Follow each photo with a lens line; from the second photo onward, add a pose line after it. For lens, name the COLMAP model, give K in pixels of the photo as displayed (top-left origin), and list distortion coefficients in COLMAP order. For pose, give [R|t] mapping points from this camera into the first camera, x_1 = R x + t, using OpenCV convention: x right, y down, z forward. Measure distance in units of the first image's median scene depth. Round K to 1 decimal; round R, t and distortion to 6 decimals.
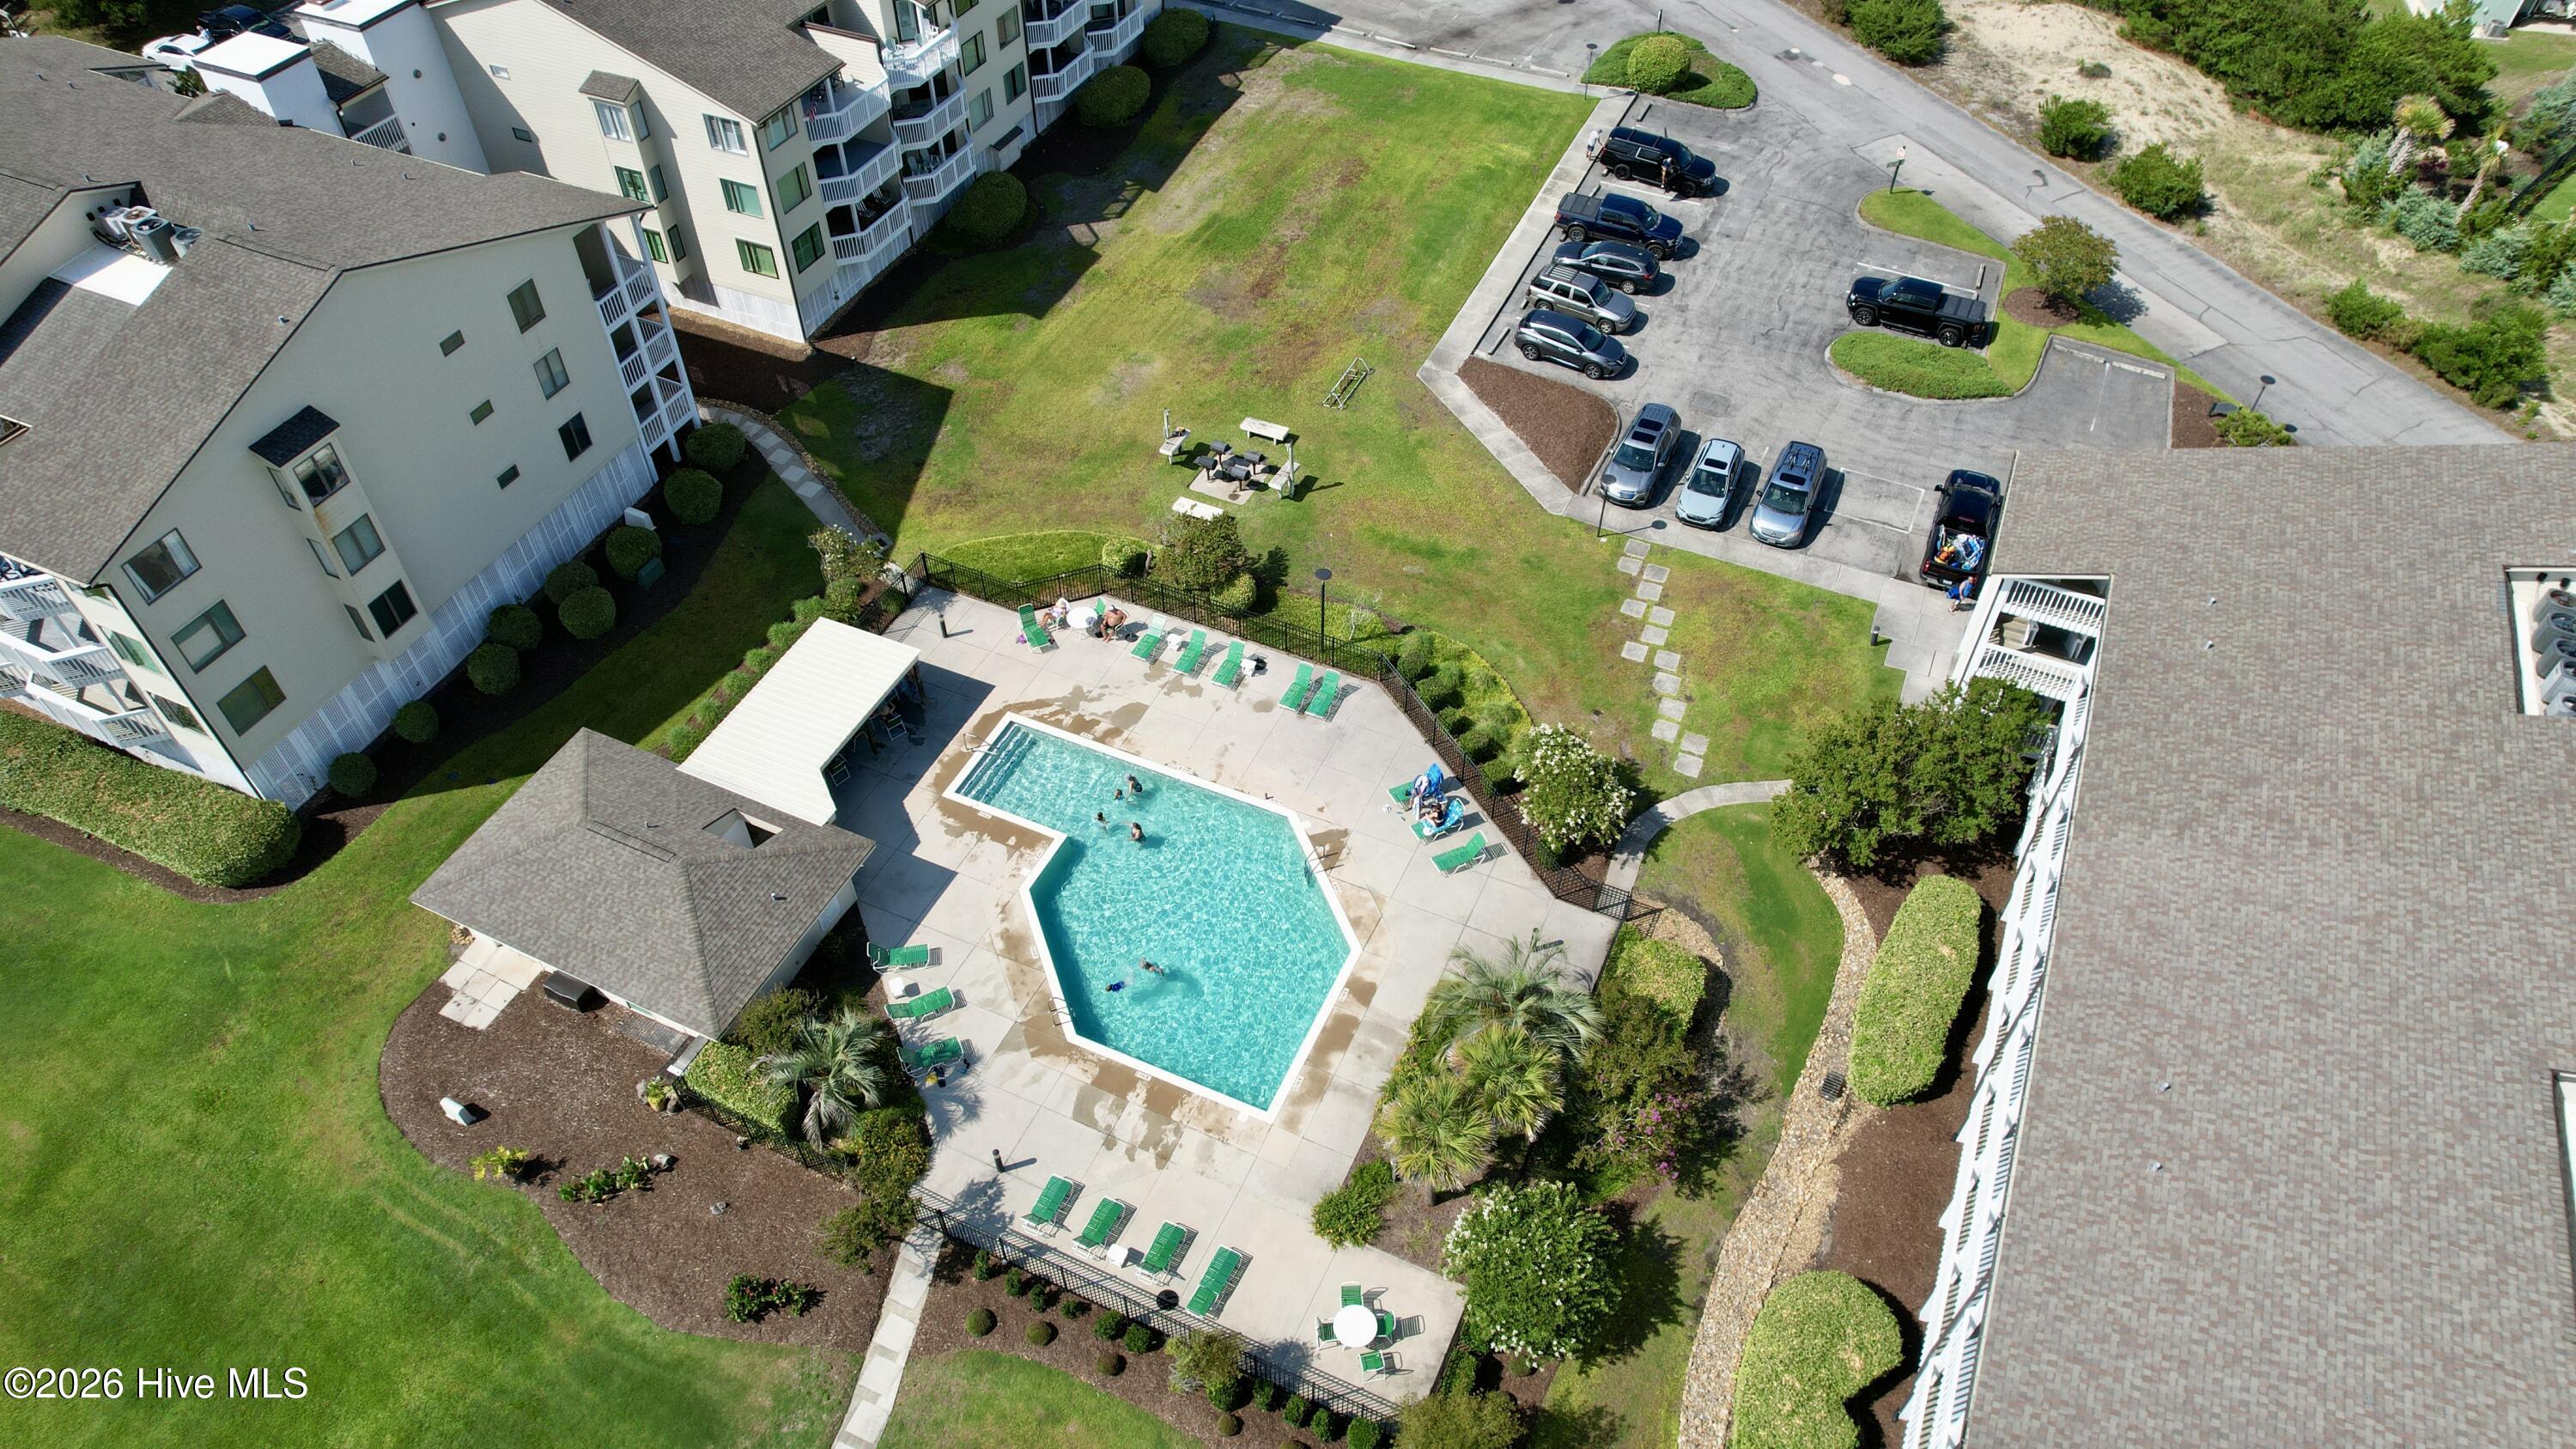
lens RADIAL K [[1650.0, 0, 1288.0], [0, 1650.0, 724.5], [0, 0, 1]] dist [-0.075561, 0.061807]
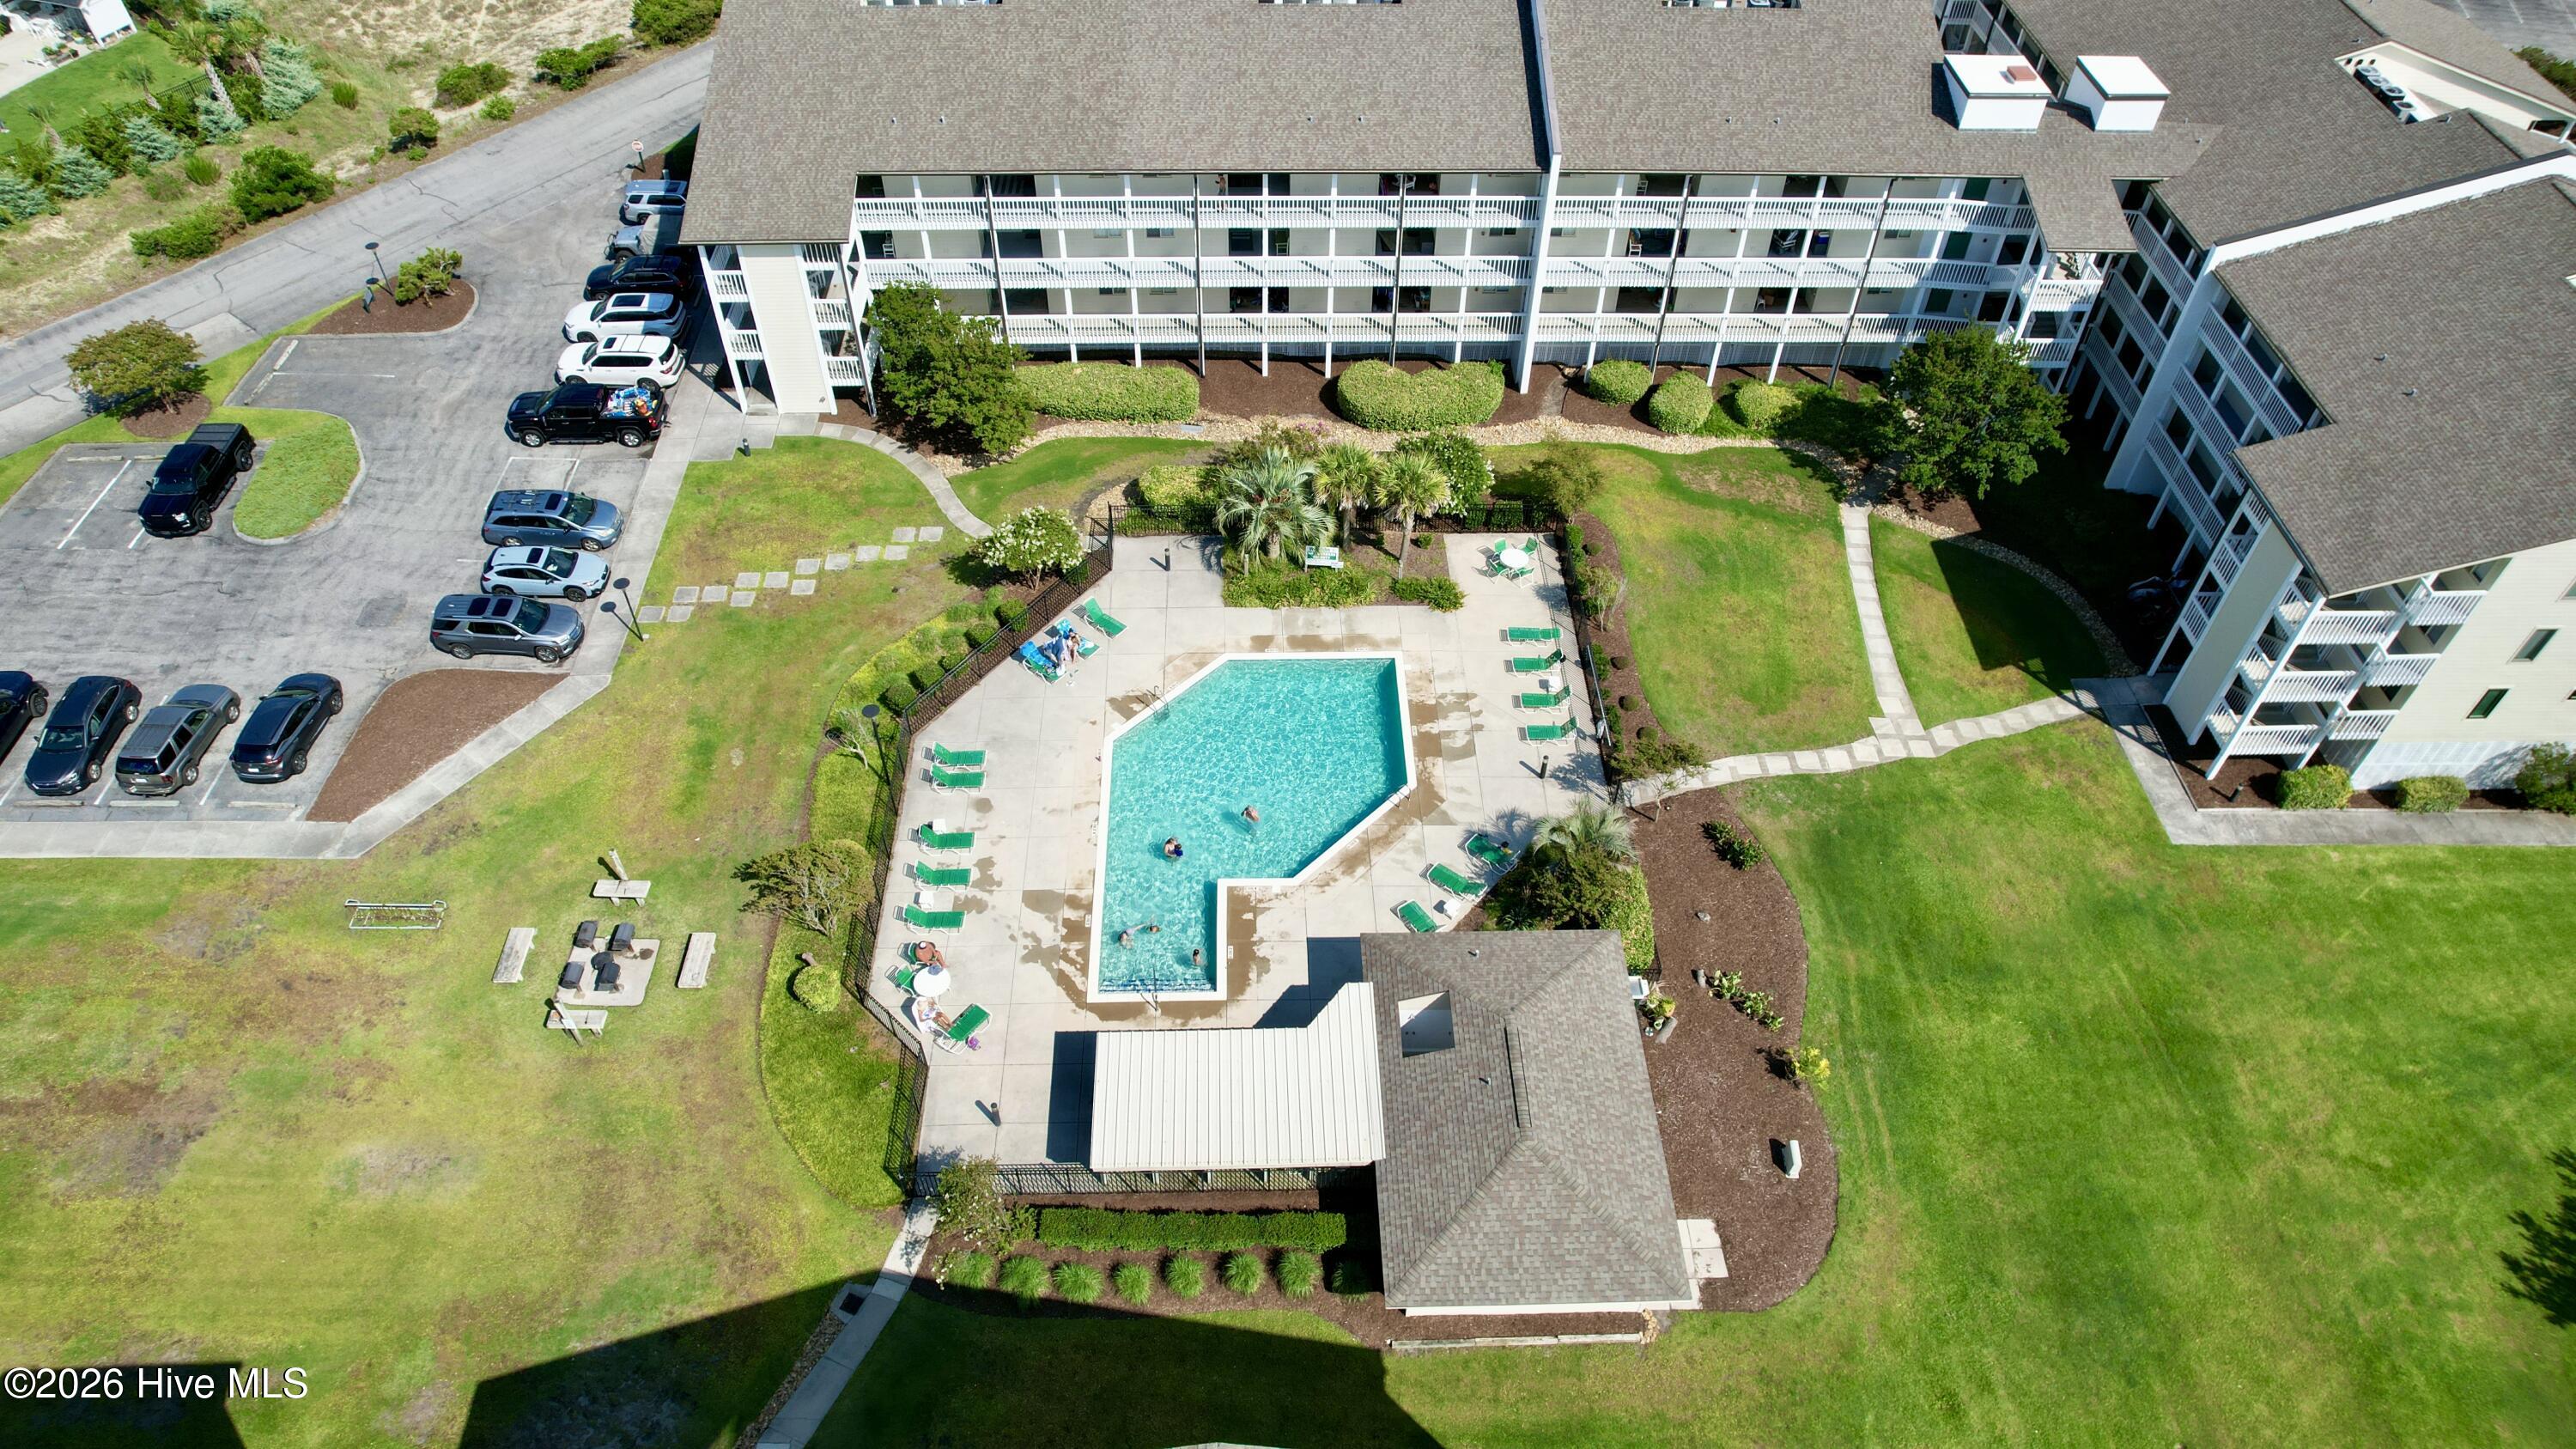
lens RADIAL K [[1650.0, 0, 1288.0], [0, 1650.0, 724.5], [0, 0, 1]] dist [-0.075561, 0.061807]
pose [[-0.443907, -0.654254, 0.612289, -0.664773], [0.638477, 0.248497, 0.728421, -0.621546], [-0.628724, 0.714284, 0.307417, 0.563401]]
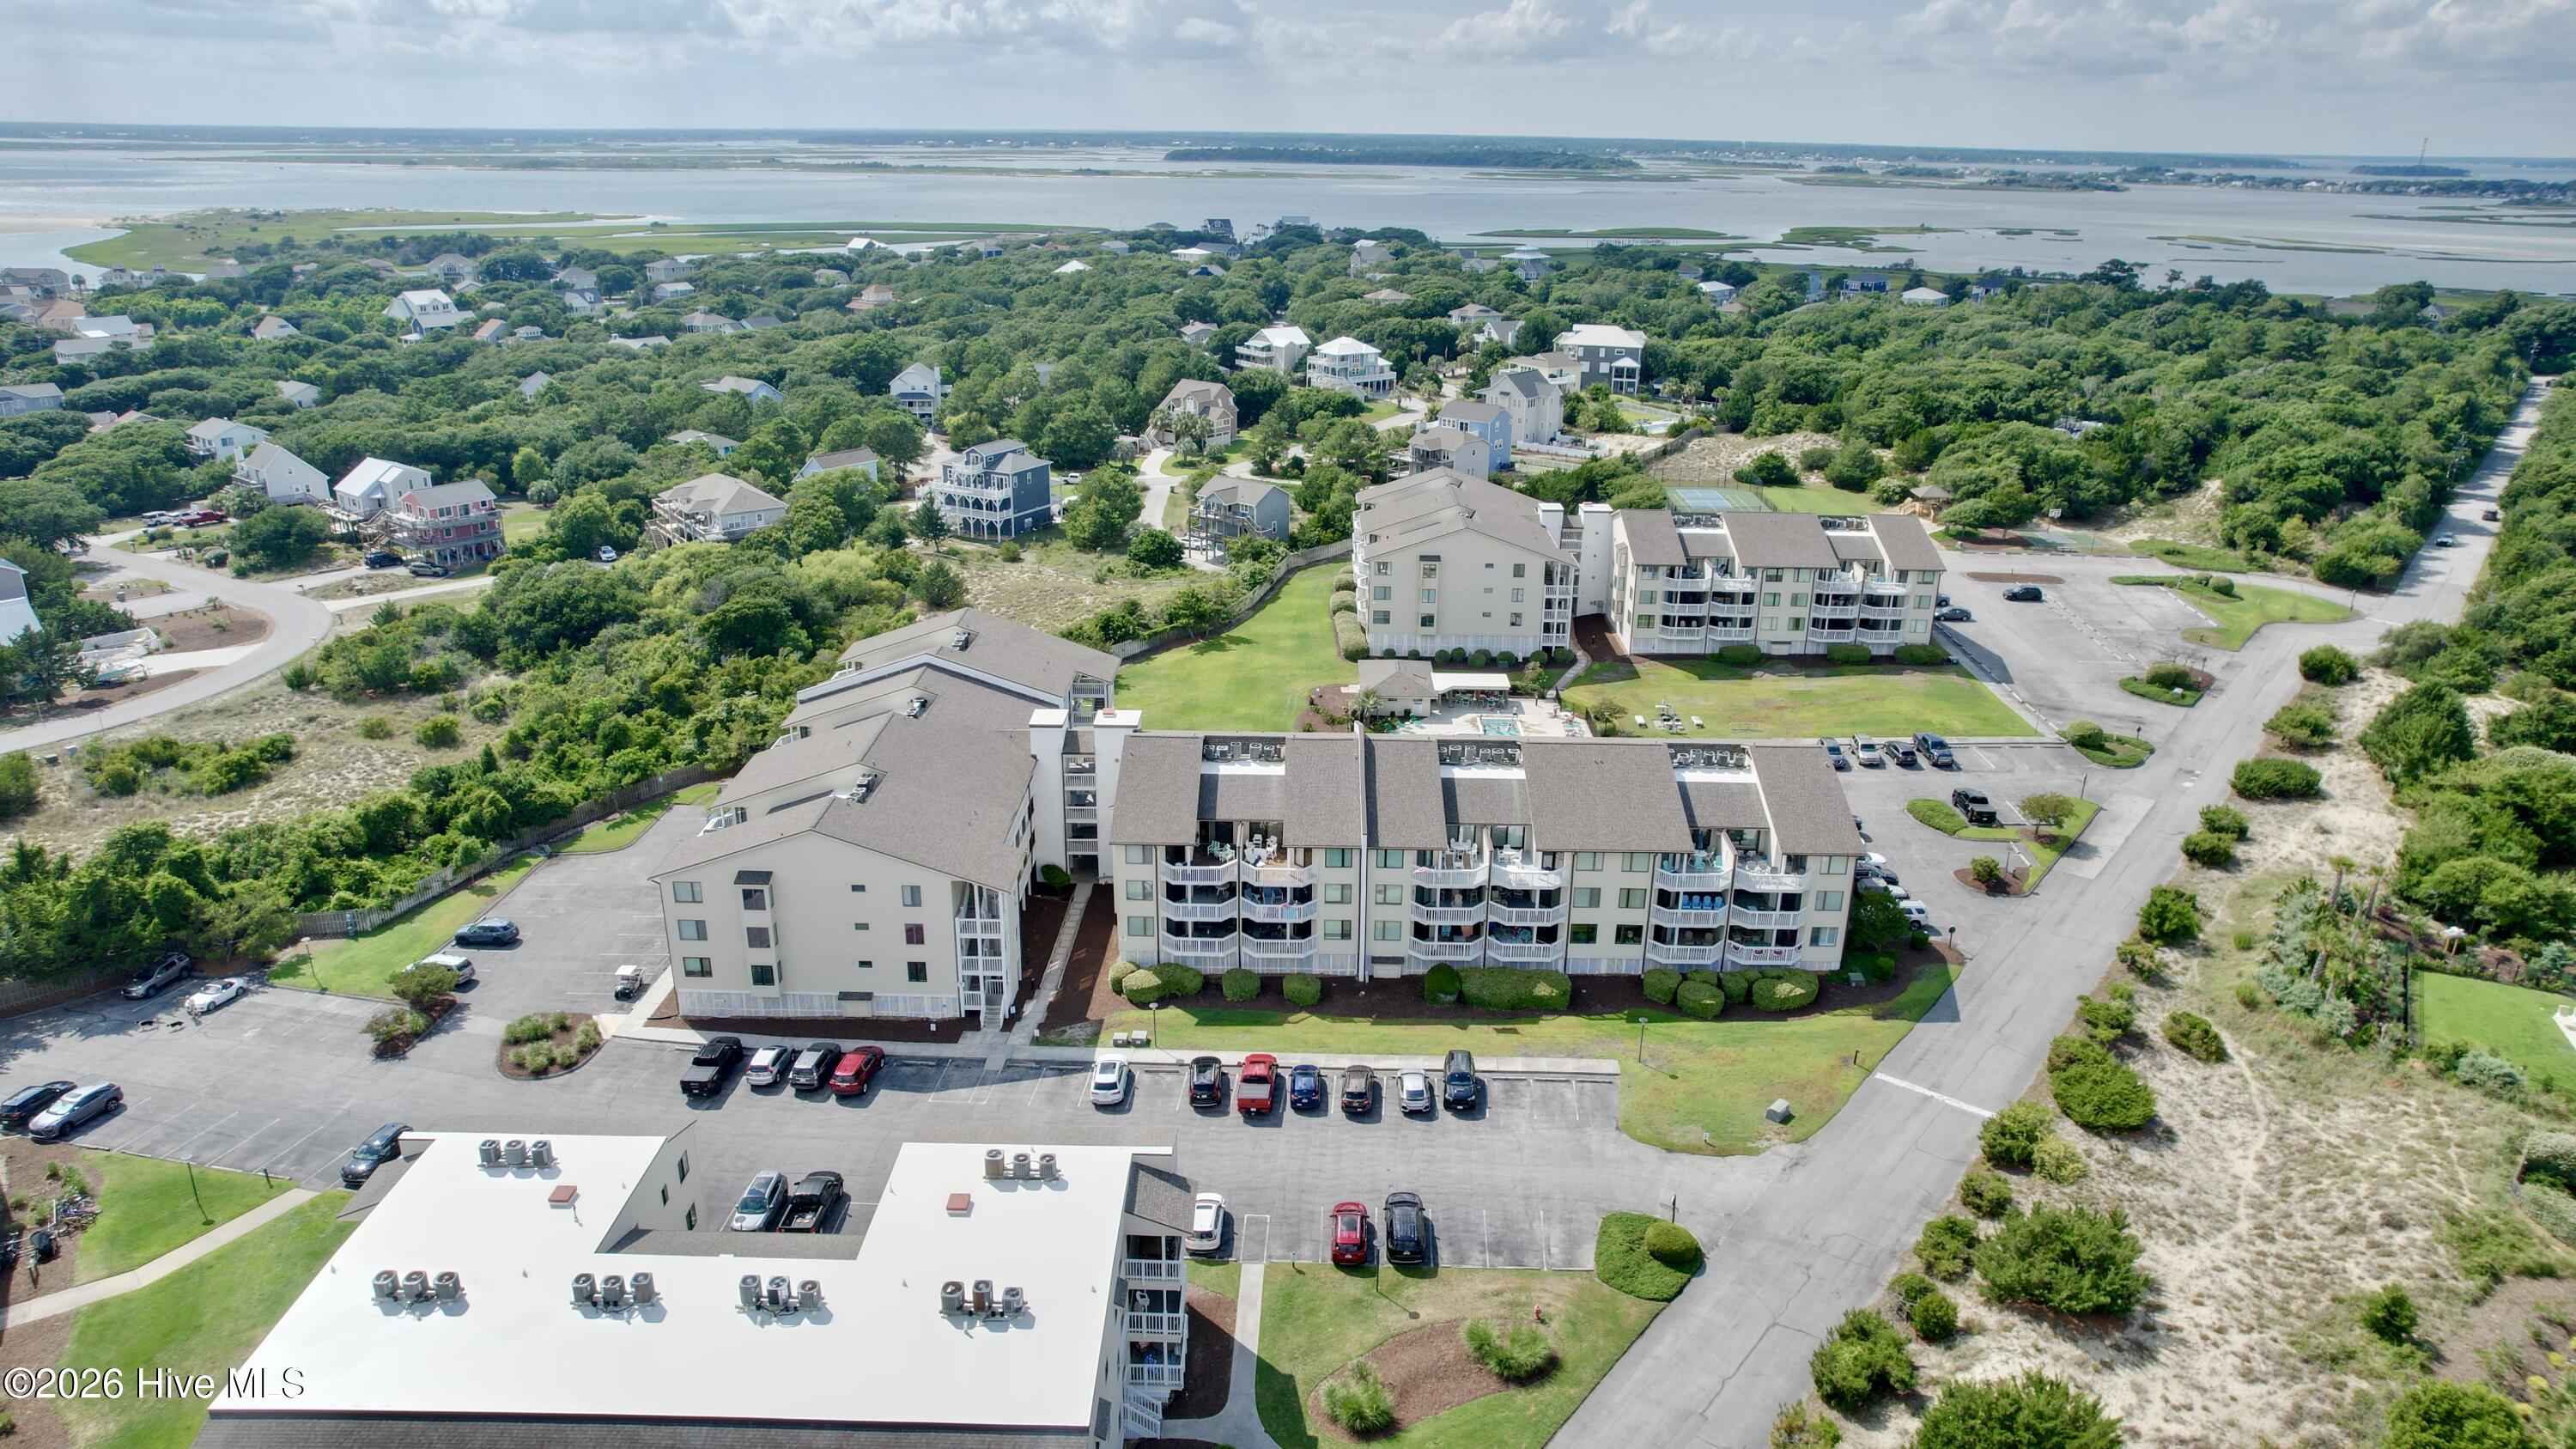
lens RADIAL K [[1650.5, 0, 1273.6], [0, 1650.5, 724.0], [0, 0, 1]] dist [-0.056070, 0.031027]
pose [[0.382865, 0.304173, -0.872292, 2.232909], [-0.673909, 0.737810, -0.038513, 0.408238], [0.631871, 0.602591, 0.487466, -0.693464]]
